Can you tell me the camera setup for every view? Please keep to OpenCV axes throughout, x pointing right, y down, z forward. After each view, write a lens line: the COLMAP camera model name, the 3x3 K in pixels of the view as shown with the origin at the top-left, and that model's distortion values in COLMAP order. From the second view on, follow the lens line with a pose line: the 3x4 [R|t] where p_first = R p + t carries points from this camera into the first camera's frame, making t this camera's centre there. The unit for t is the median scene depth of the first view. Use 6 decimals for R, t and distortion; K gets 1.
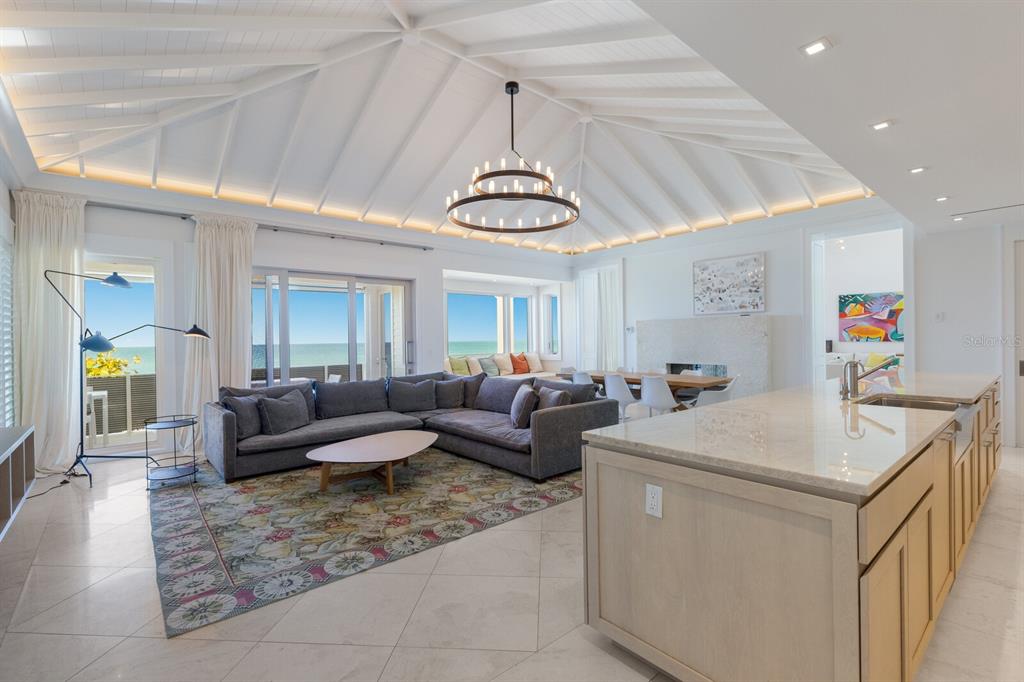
lens RADIAL K [[457.2, 0, 506.5], [0, 457.2, 339.3], [0, 0, 1]] dist [0.003563, 0.000208]
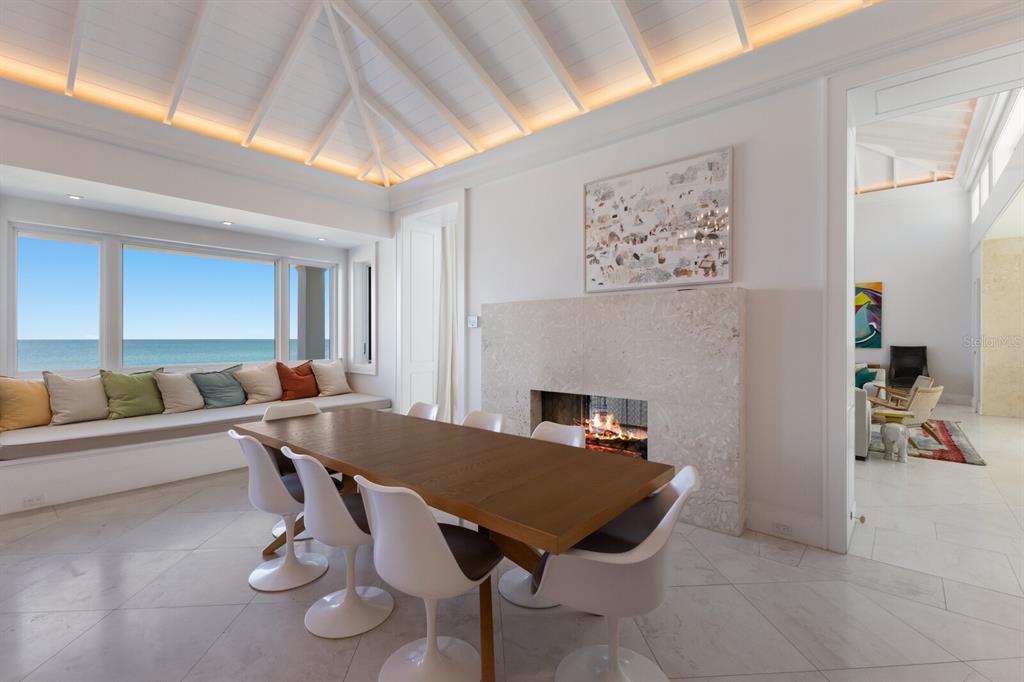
lens RADIAL K [[435.9, 0, 506.0], [0, 435.9, 335.1], [0, 0, 1]] dist [0.011326, 0.000161]
pose [[0.988672, 0.015896, 0.149248, 0.262876], [-0.014654, 0.999848, -0.009416, -0.001554], [-0.149375, 0.007122, 0.988755, 0.562410]]
